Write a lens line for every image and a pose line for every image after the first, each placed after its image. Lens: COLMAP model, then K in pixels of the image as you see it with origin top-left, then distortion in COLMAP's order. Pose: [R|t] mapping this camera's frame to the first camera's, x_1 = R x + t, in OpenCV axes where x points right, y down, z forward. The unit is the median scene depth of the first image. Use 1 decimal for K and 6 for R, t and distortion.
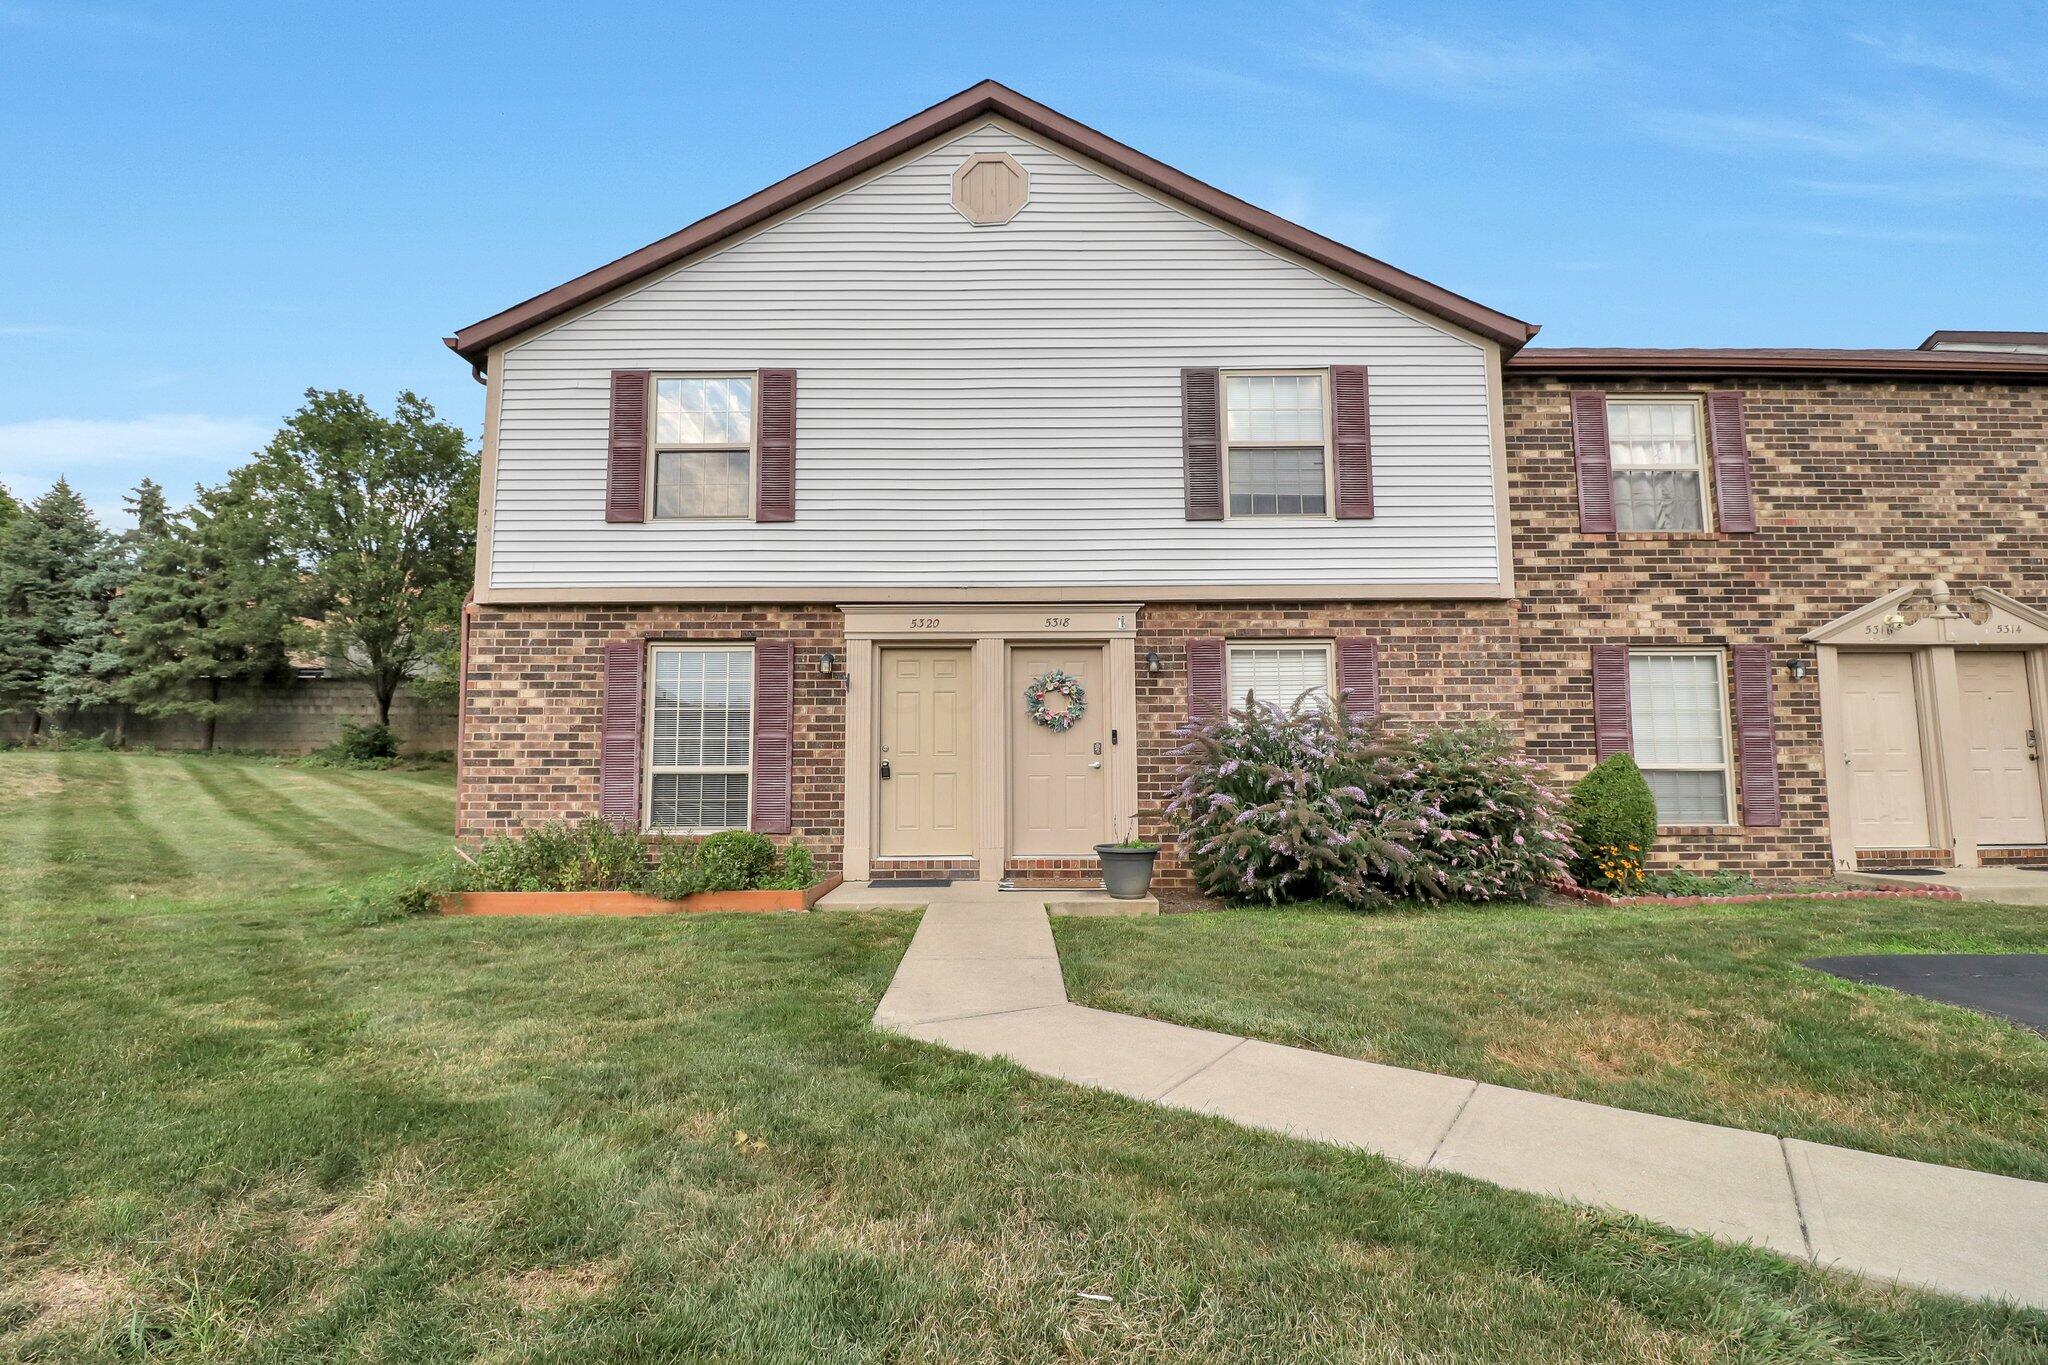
lens RADIAL K [[951.2, 0, 929.9], [0, 951.2, 675.6], [0, 0, 1]] dist [0.000499, -0.009283]
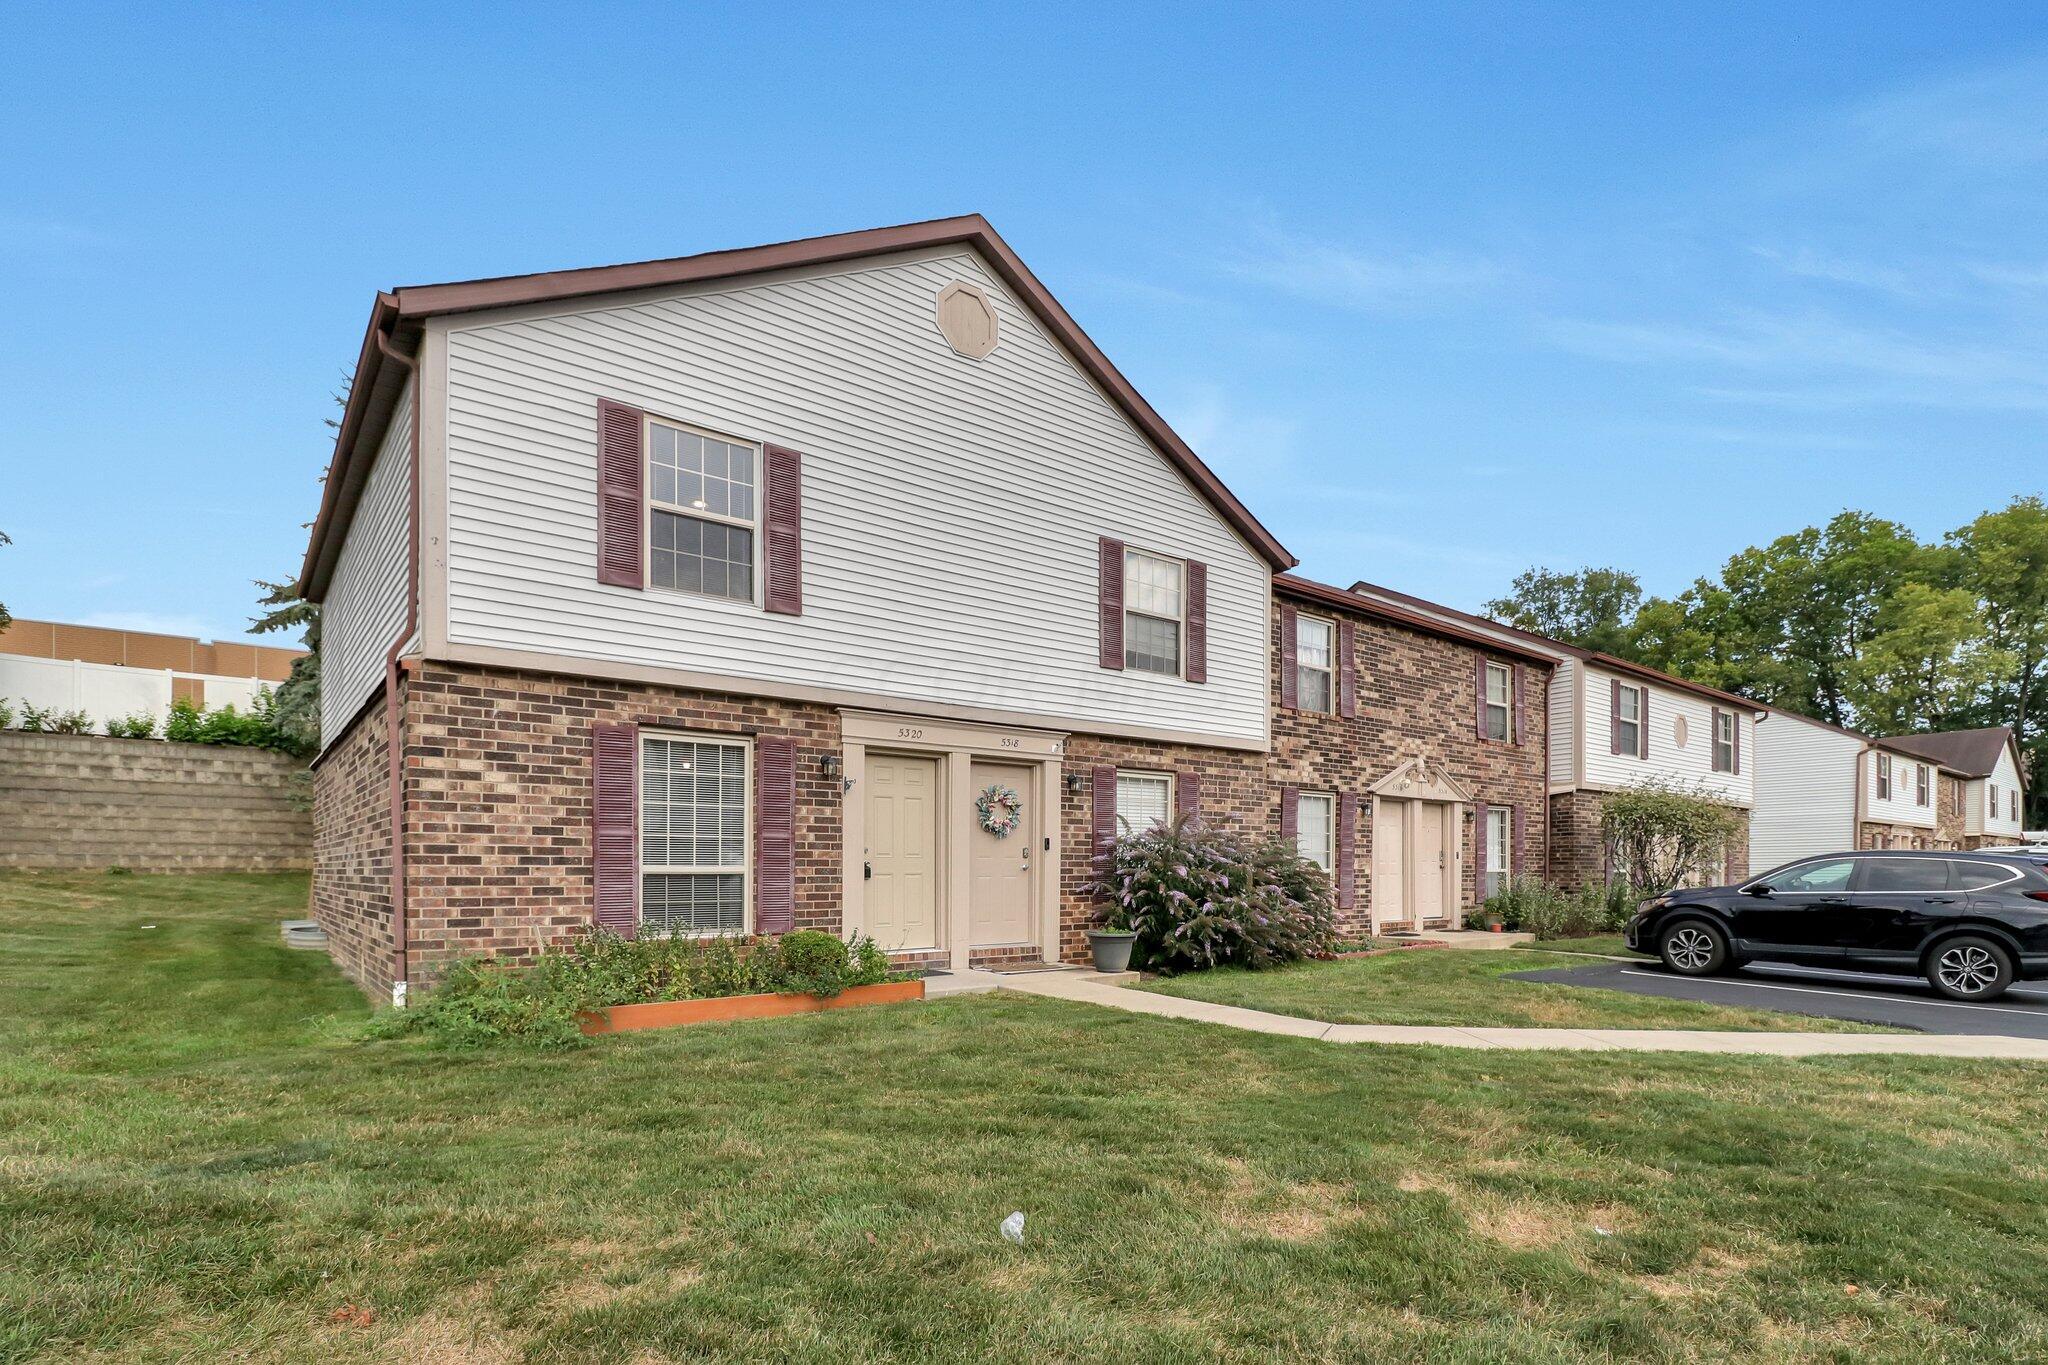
lens RADIAL K [[1014.3, 0, 1029.7], [0, 1014.3, 878.2], [0, 0, 1]] dist [-0.002594, -0.000139]
pose [[0.784389, -0.000580, 0.620269, -0.600531], [-0.067384, 0.994001, 0.086144, -0.000898], [-0.616598, -0.109366, 0.779645, 0.018203]]
